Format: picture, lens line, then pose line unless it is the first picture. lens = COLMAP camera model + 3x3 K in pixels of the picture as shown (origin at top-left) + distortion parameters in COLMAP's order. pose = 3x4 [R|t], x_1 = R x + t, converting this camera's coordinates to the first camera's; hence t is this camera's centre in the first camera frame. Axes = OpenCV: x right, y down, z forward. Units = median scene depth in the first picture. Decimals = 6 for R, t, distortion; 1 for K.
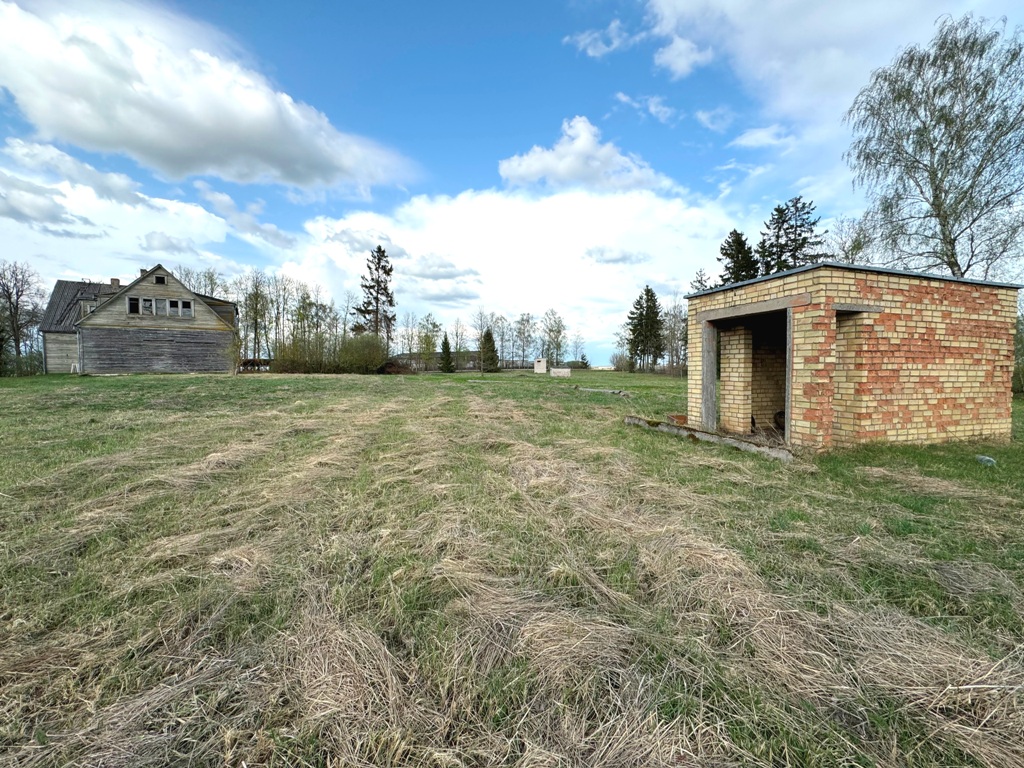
lens RADIAL K [[404.1, 0, 512.3], [0, 404.1, 378.0], [0, 0, 1]] dist [0.001838, 0.000124]
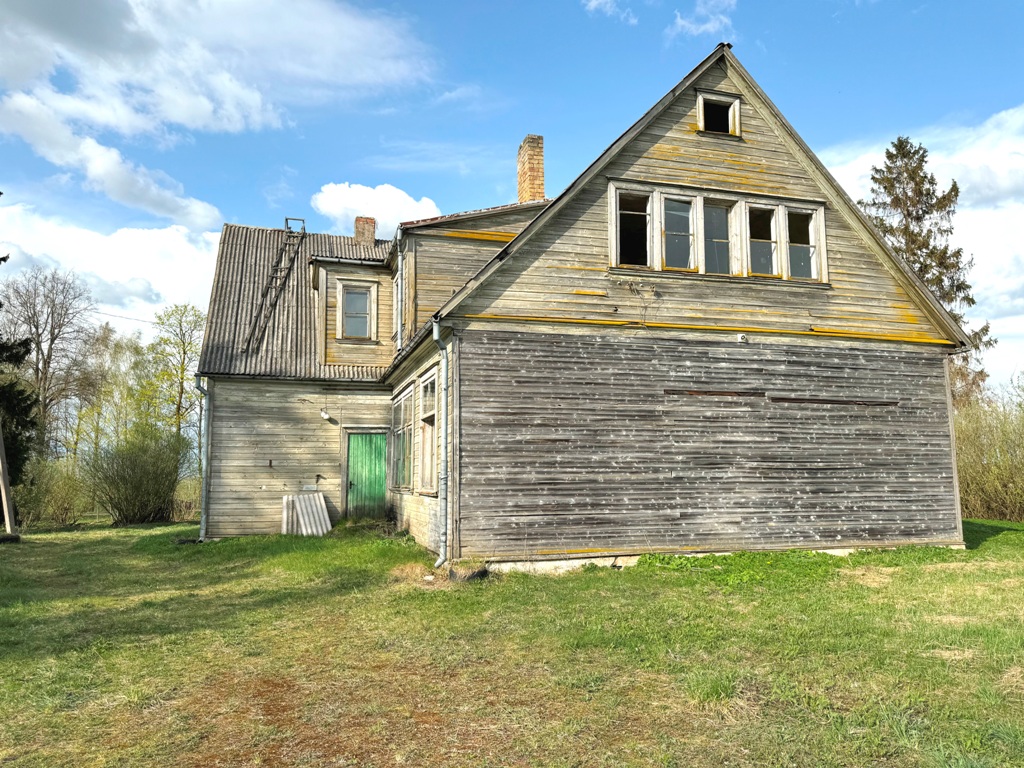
lens RADIAL K [[717.8, 0, 511.9], [0, 717.8, 384.8], [0, 0, 1]] dist [0.007758, 0.000673]
pose [[0.964260, -0.032052, -0.263011, -0.881842], [-0.006336, 0.989583, -0.143826, -0.042650], [0.264881, 0.140352, 0.954012, 0.622407]]
